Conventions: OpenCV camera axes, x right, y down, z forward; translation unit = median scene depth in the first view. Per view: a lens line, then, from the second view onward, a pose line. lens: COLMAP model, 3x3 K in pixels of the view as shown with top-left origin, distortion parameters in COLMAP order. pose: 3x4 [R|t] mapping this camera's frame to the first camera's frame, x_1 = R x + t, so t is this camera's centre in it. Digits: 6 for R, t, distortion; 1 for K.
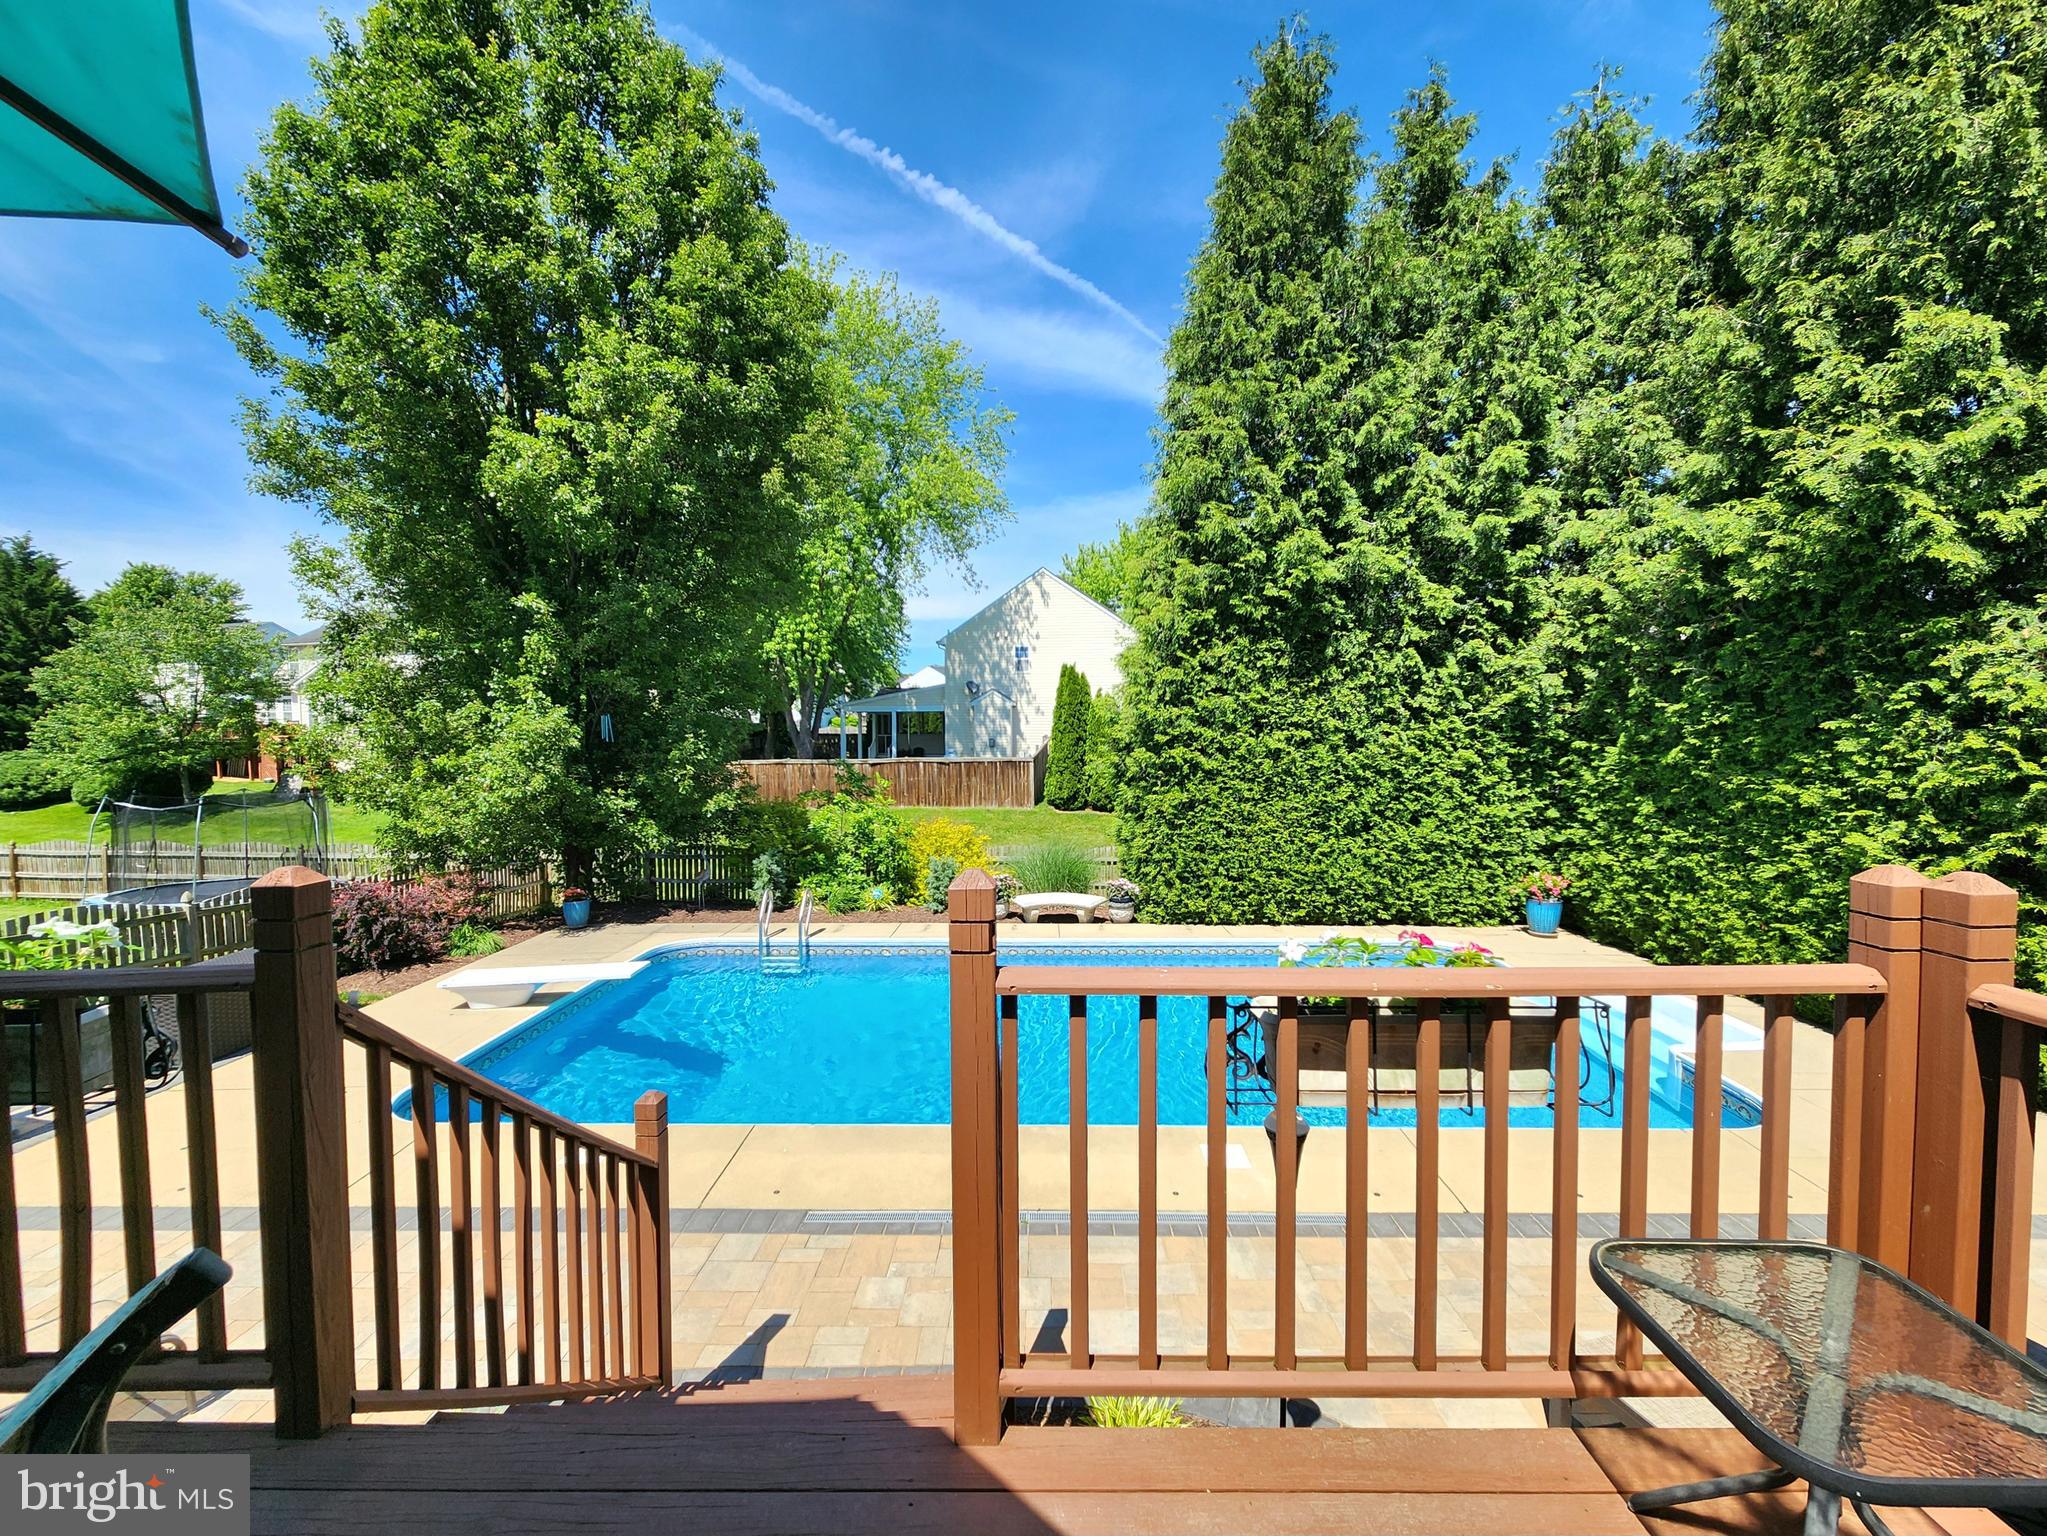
lens RADIAL K [[832.8, 0, 1019.7], [0, 832.8, 763.5], [0, 0, 1]] dist [0.004057, -0.001531]
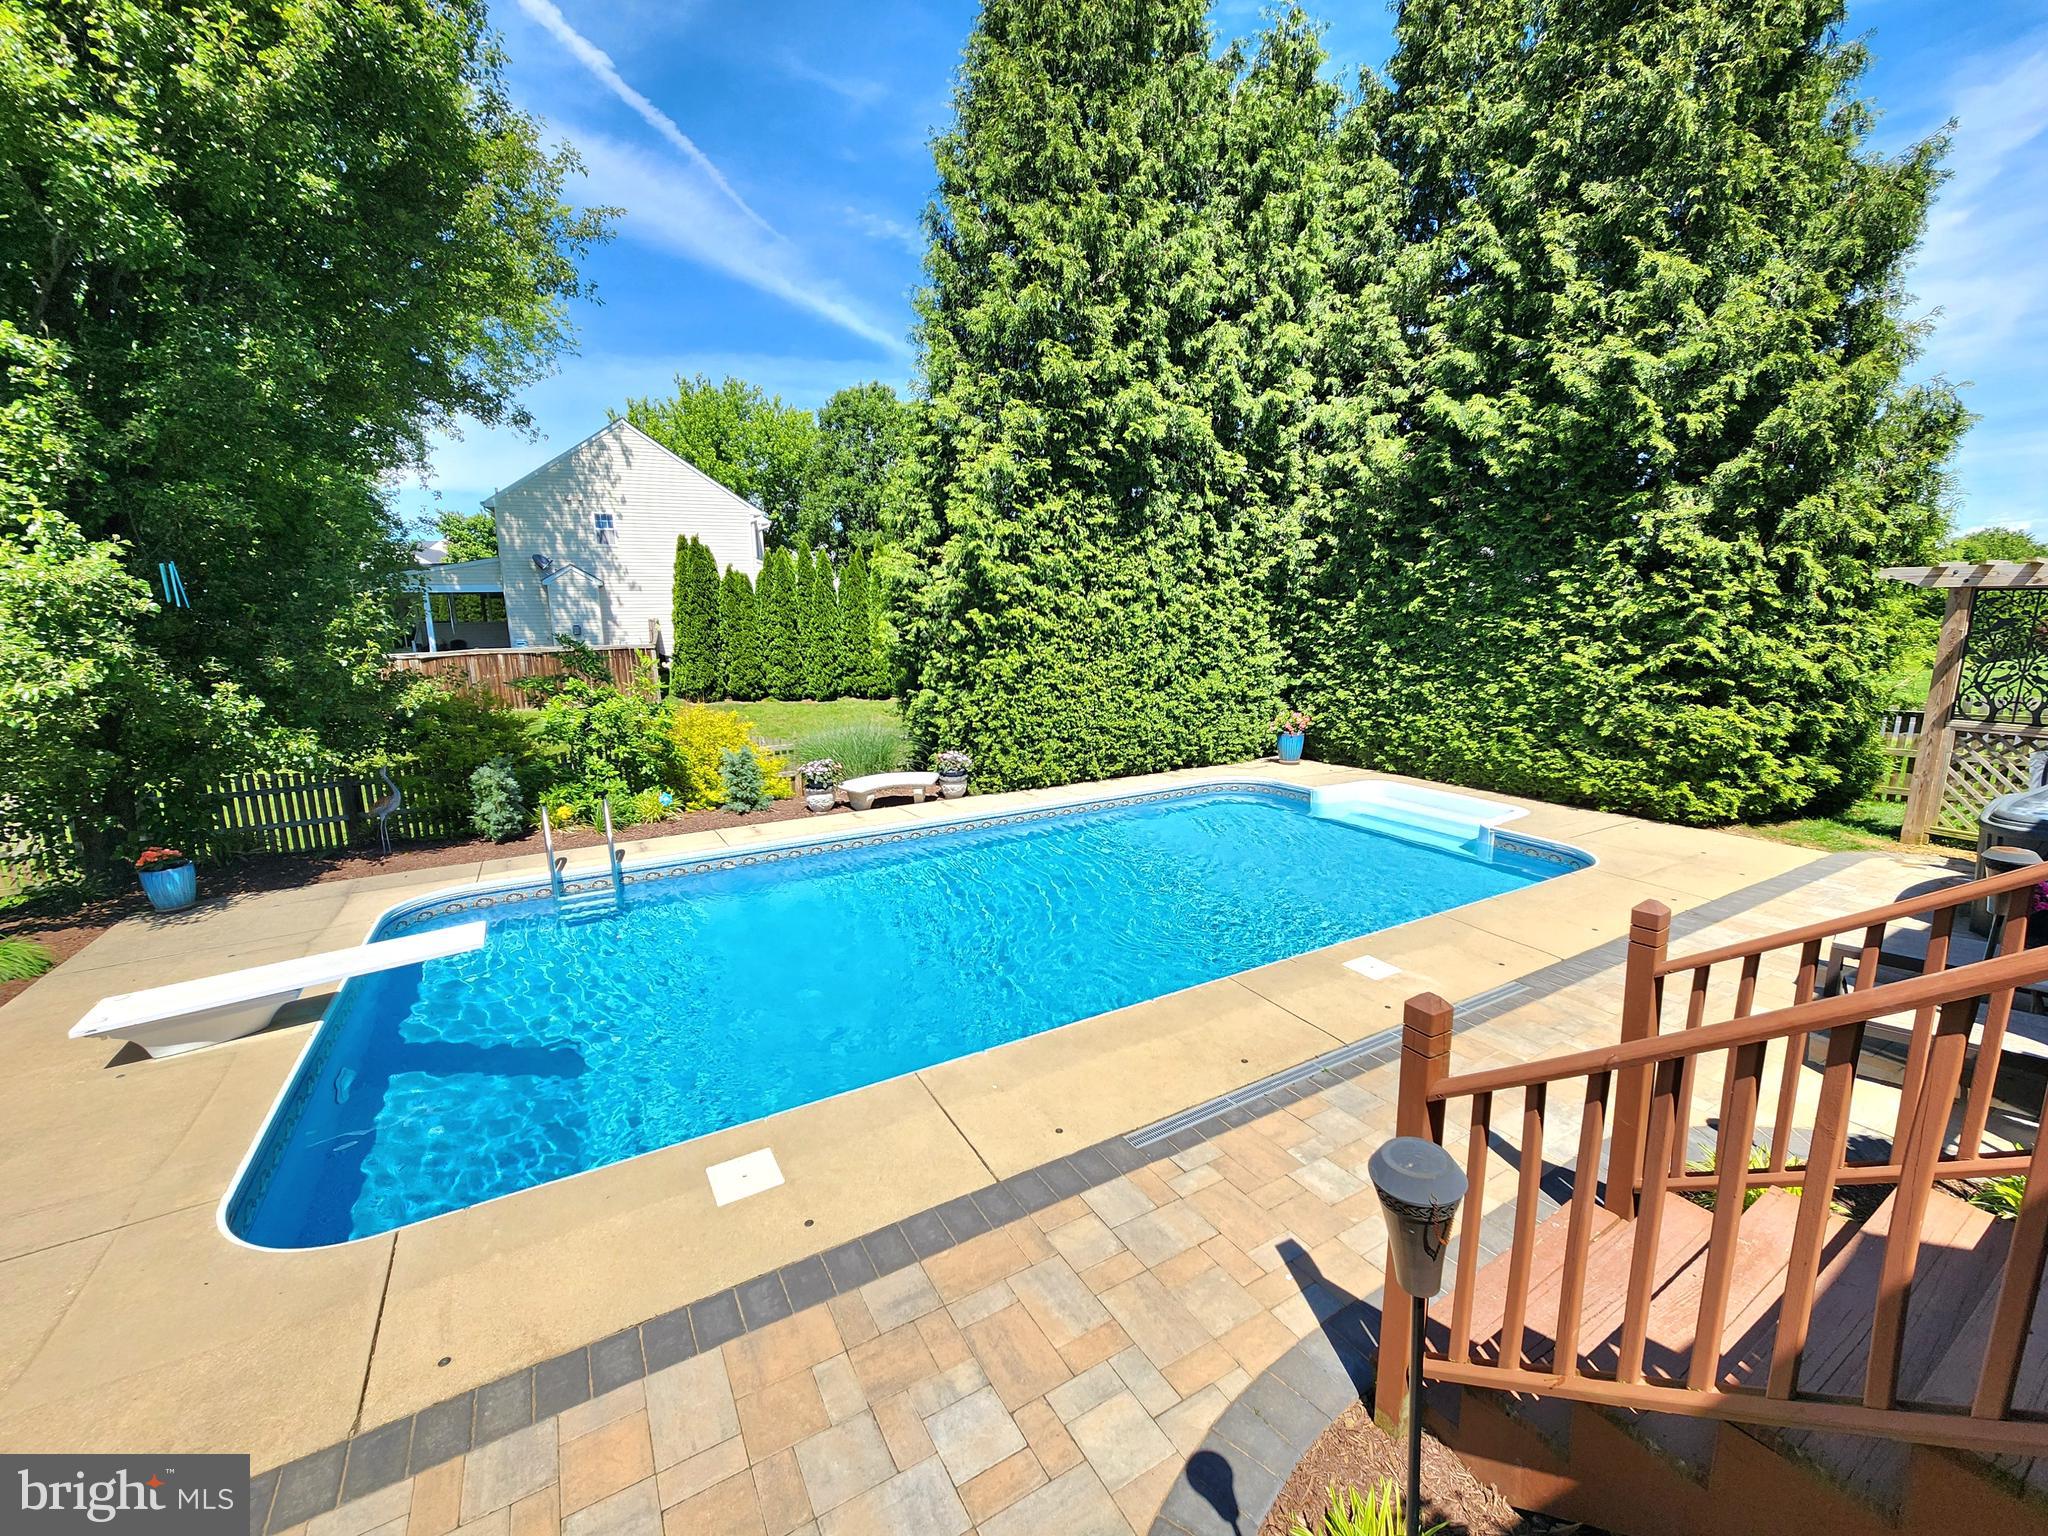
lens RADIAL K [[833.2, 0, 1031.8], [0, 833.2, 757.7], [0, 0, 1]] dist [0.004057, -0.001531]
pose [[0.860007, -0.097611, 0.500860, -0.297577], [0.034896, 0.990486, 0.133115, 0.025311], [-0.509088, -0.097002, 0.855231, 0.164599]]
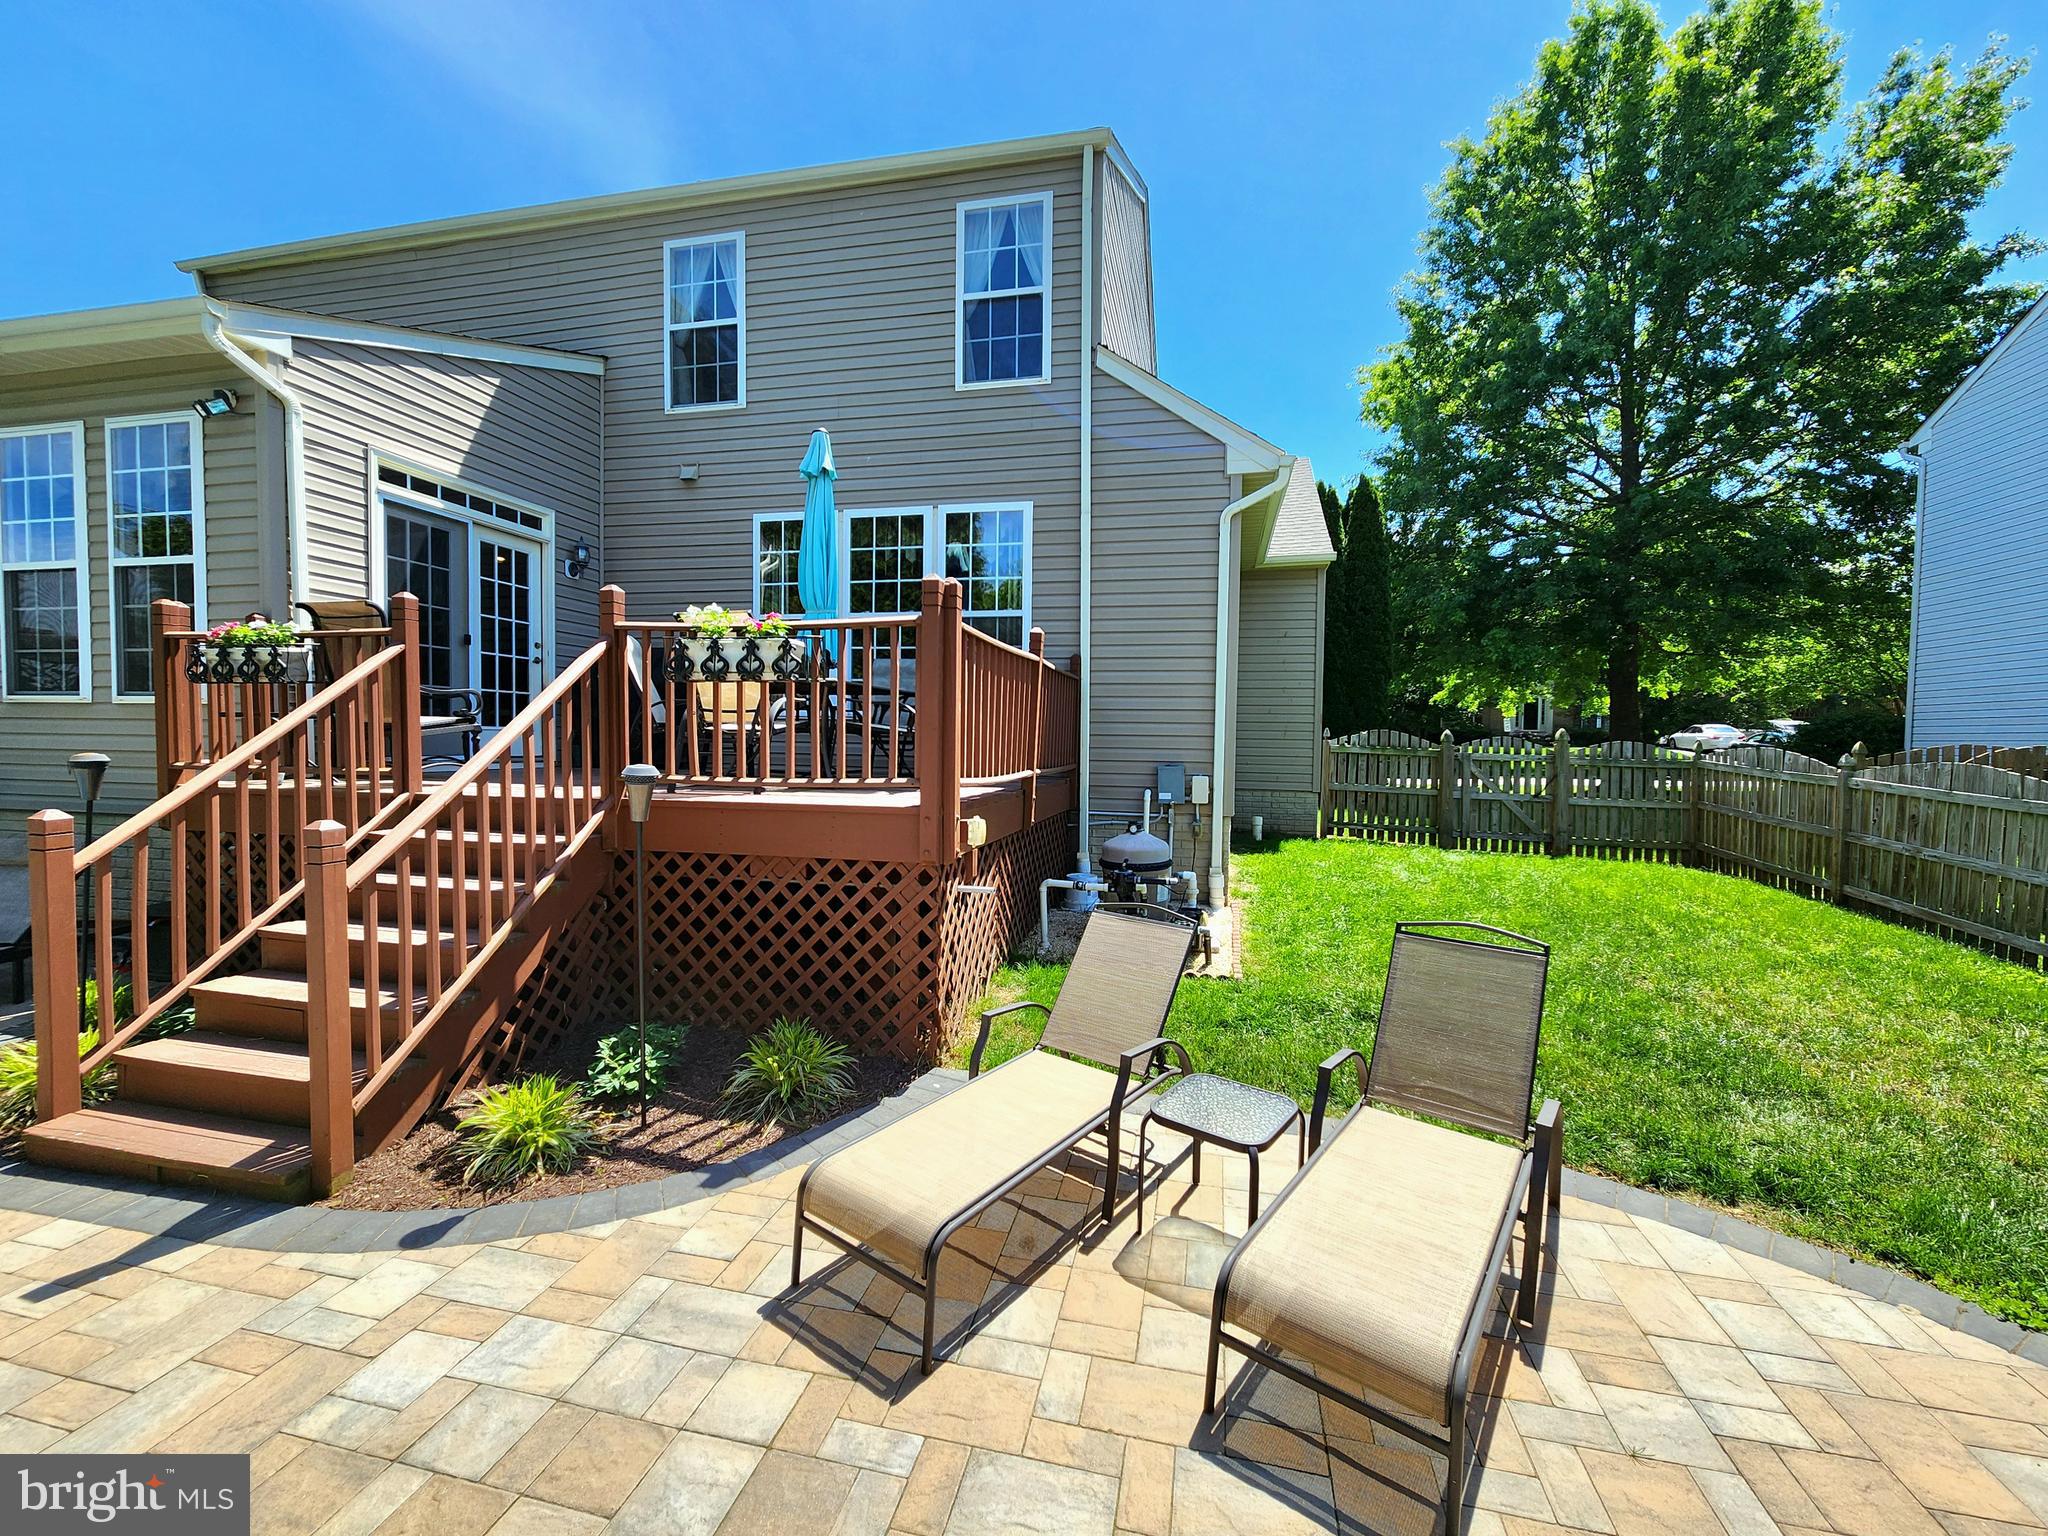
lens RADIAL K [[833.2, 0, 1028.9], [0, 833.2, 771.3], [0, 0, 1]] dist [0.004057, -0.001531]
pose [[-0.973175, -0.024795, 0.228727, -0.393057], [-0.005636, 0.996446, 0.084041, 0.065113], [-0.229998, 0.080497, -0.969856, 0.454627]]
